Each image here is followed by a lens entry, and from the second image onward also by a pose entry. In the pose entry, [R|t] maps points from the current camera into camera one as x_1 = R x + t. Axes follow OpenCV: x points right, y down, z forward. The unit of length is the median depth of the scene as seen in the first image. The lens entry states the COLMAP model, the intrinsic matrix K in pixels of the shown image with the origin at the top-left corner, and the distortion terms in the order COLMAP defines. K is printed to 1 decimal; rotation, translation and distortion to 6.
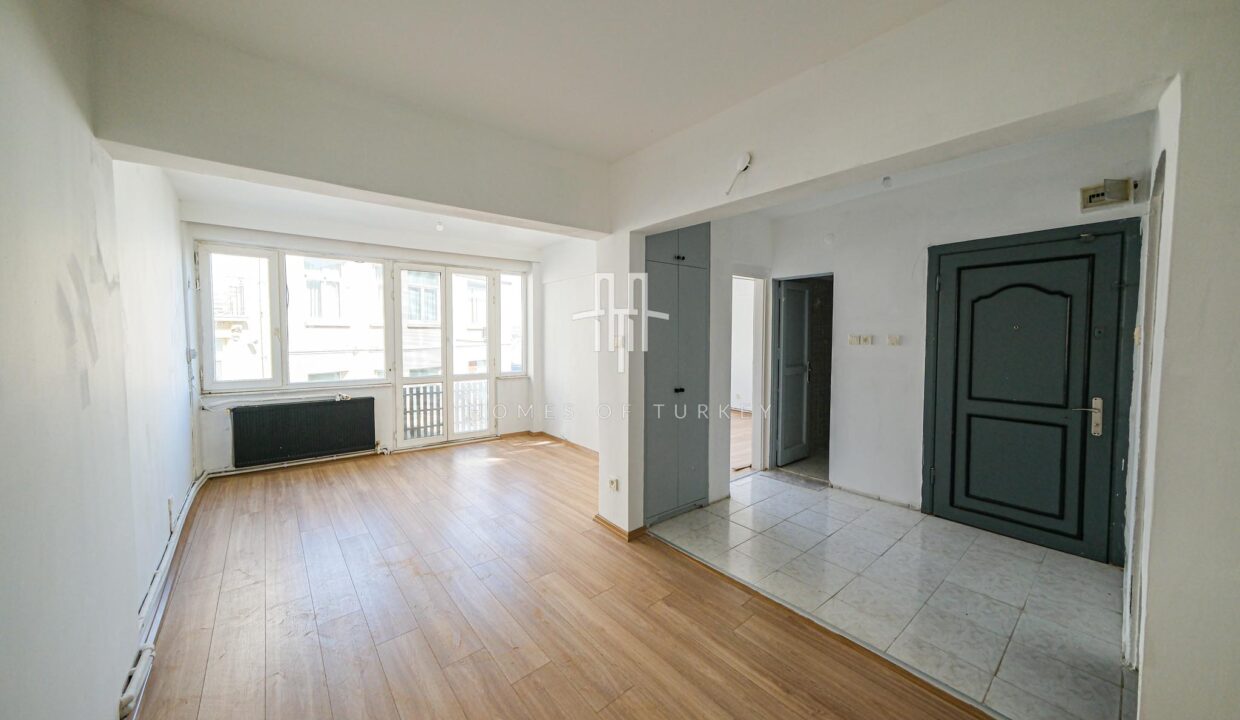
lens RADIAL K [[418.3, 0, 620.7], [0, 418.3, 352.8], [0, 0, 1]] dist [-0.005076, 0.003635]
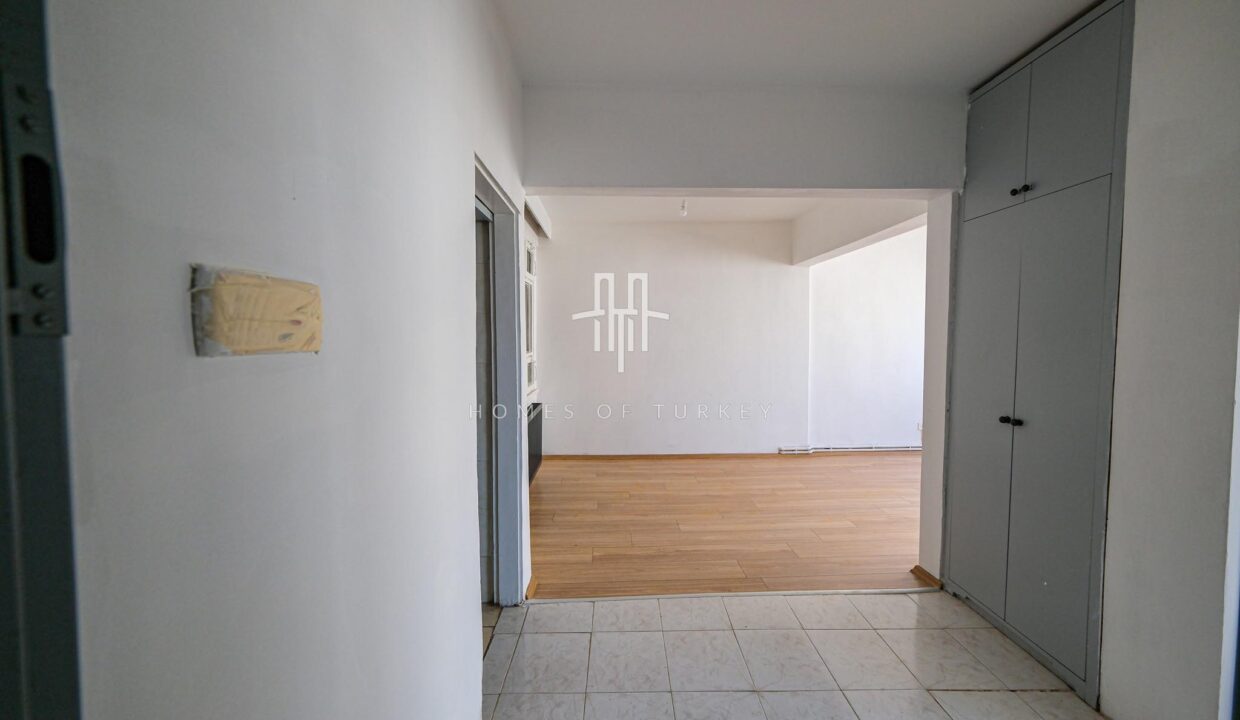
lens RADIAL K [[418.3, 0, 622.8], [0, 418.3, 355.8], [0, 0, 1]] dist [-0.005076, 0.003635]
pose [[-0.618486, 0.043692, -0.784580, 0.698982], [-0.029896, 0.996422, 0.079057, -0.022258], [0.785227, 0.072351, -0.614966, 0.703299]]
